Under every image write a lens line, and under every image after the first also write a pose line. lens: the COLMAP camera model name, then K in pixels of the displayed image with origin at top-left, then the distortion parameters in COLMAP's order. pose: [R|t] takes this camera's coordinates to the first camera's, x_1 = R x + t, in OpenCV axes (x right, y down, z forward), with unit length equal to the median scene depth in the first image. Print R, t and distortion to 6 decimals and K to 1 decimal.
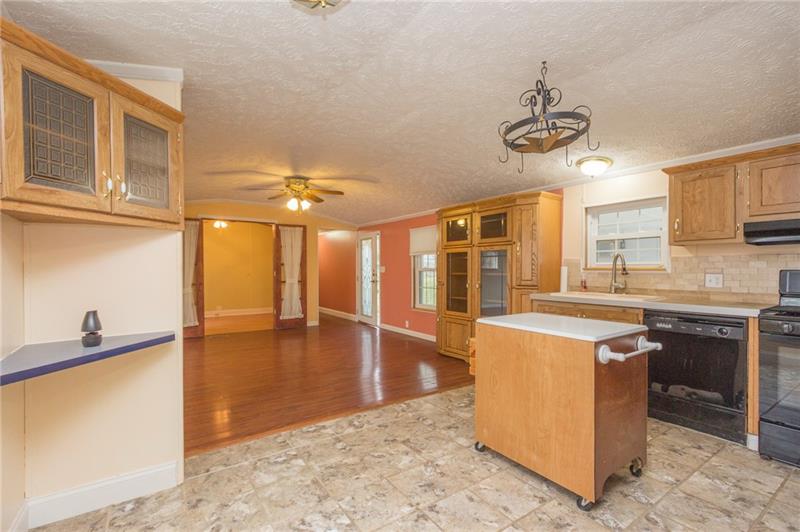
lens RADIAL K [[363.4, 0, 398.0], [0, 363.4, 269.9], [0, 0, 1]] dist [0.007810, -0.000705]
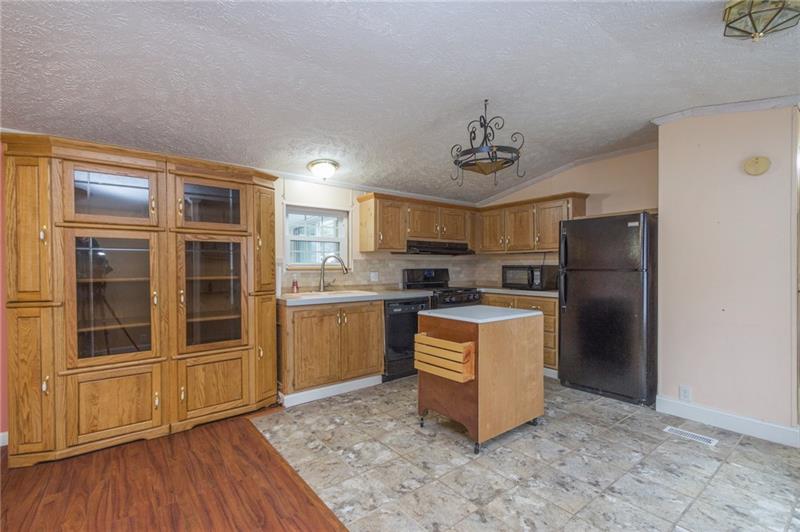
lens RADIAL K [[363.4, 0, 398.8], [0, 363.4, 270.0], [0, 0, 1]] dist [0.007810, -0.000705]
pose [[-0.060476, -0.008769, 0.998131, -0.565301], [0.006319, 0.999938, 0.009168, -0.008959], [-0.998150, 0.006862, -0.060417, 0.959670]]
